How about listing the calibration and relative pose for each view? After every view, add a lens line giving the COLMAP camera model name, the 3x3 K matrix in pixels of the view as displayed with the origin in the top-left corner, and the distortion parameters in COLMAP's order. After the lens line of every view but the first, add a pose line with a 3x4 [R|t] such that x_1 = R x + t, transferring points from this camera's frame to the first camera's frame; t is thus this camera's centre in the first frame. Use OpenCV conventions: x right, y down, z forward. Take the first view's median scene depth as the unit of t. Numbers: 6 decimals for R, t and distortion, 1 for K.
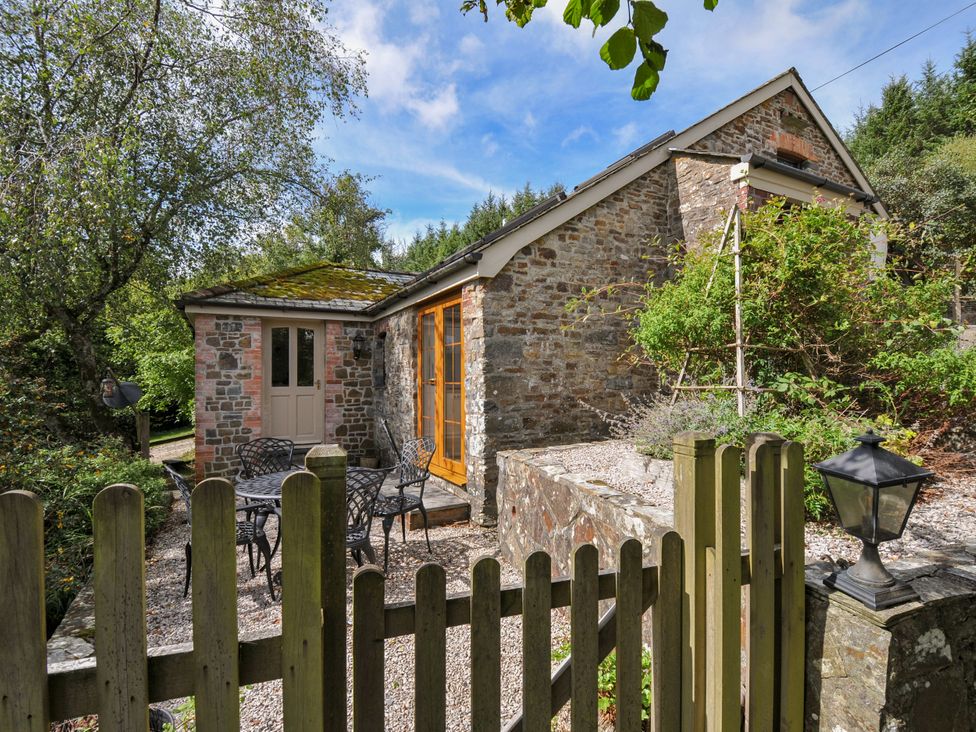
lens RADIAL K [[510.9, 0, 492.2], [0, 510.9, 371.4], [0, 0, 1]] dist [-0.002512, -0.000860]
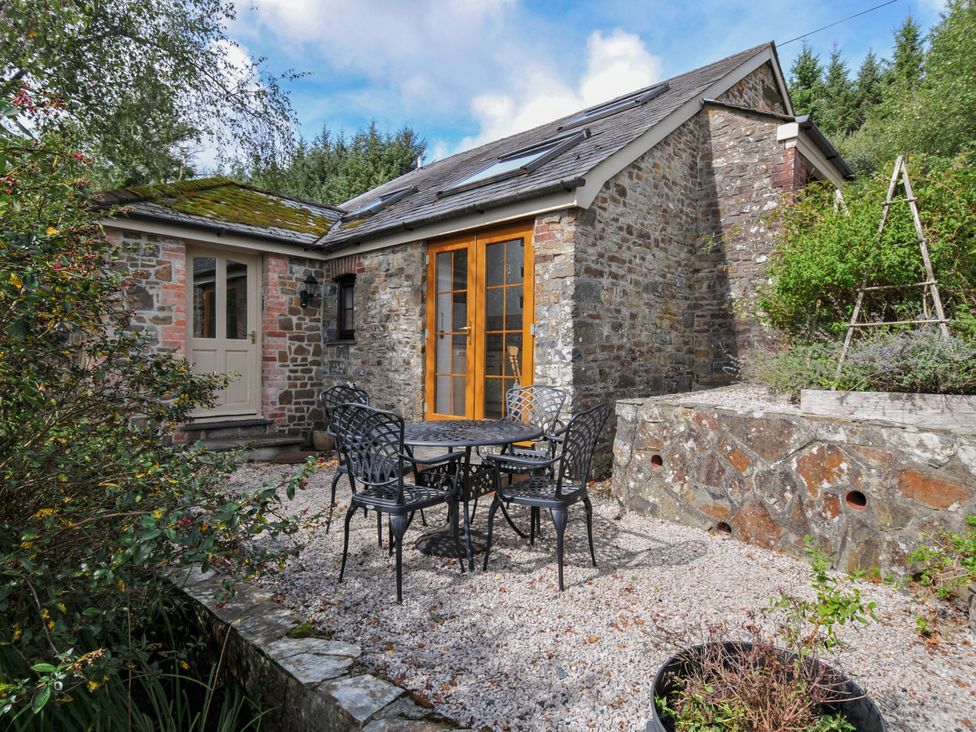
lens RADIAL K [[584.2, 0, 511.5], [0, 584.2, 372.8], [0, 0, 1]] dist [0.005803, -0.018098]
pose [[0.938390, 0.009940, 0.345435, -0.374108], [-0.022309, 0.999244, 0.031849, 0.056602], [-0.344857, -0.037593, 0.937902, 0.065491]]
